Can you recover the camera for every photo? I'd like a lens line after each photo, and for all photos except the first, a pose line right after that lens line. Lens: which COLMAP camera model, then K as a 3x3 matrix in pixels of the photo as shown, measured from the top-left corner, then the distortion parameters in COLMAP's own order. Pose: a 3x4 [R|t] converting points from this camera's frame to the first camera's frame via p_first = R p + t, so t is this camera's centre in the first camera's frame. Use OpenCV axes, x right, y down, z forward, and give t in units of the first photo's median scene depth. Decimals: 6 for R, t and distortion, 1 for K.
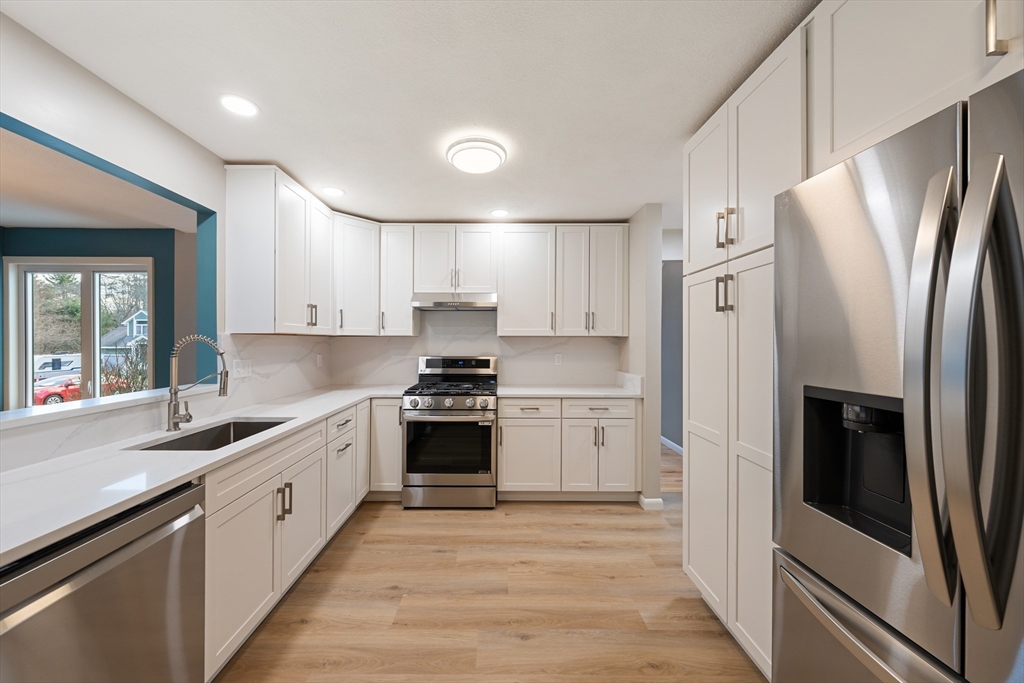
lens RADIAL K [[359.3, 0, 505.2], [0, 359.3, 342.8], [0, 0, 1]] dist [-0.002686, -0.000224]
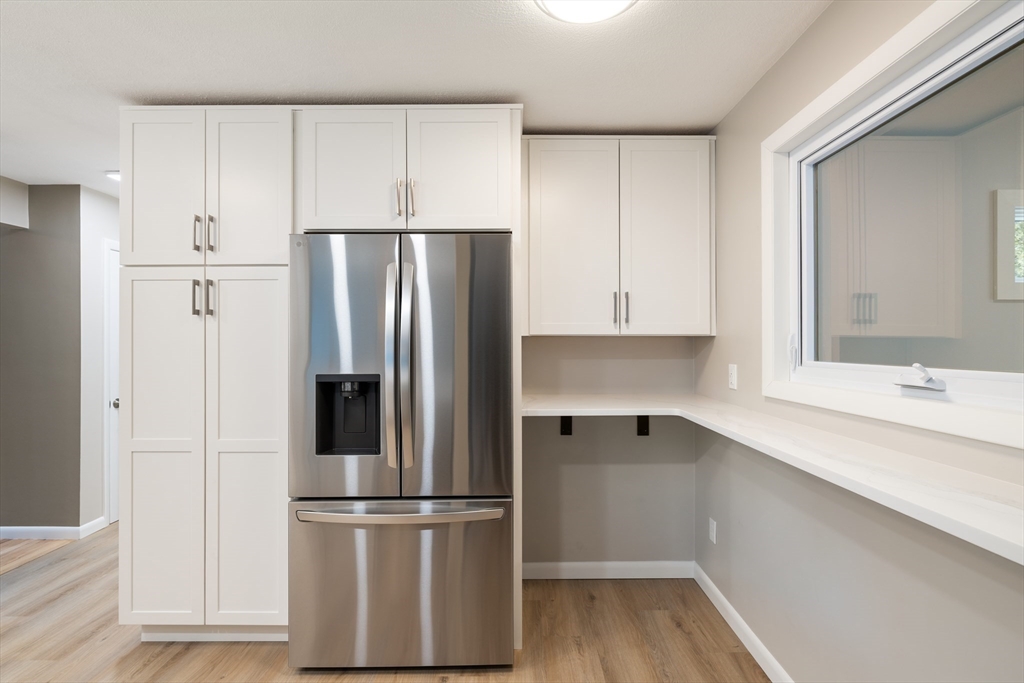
lens RADIAL K [[465.1, 0, 508.7], [0, 465.1, 344.1], [0, 0, 1]] dist [-0.001939, -0.000194]
pose [[0.002727, 0.003916, 0.999989, -0.685090], [0.004464, 0.999982, -0.003928, 0.003091], [-0.999986, 0.004475, 0.002709, 0.133763]]
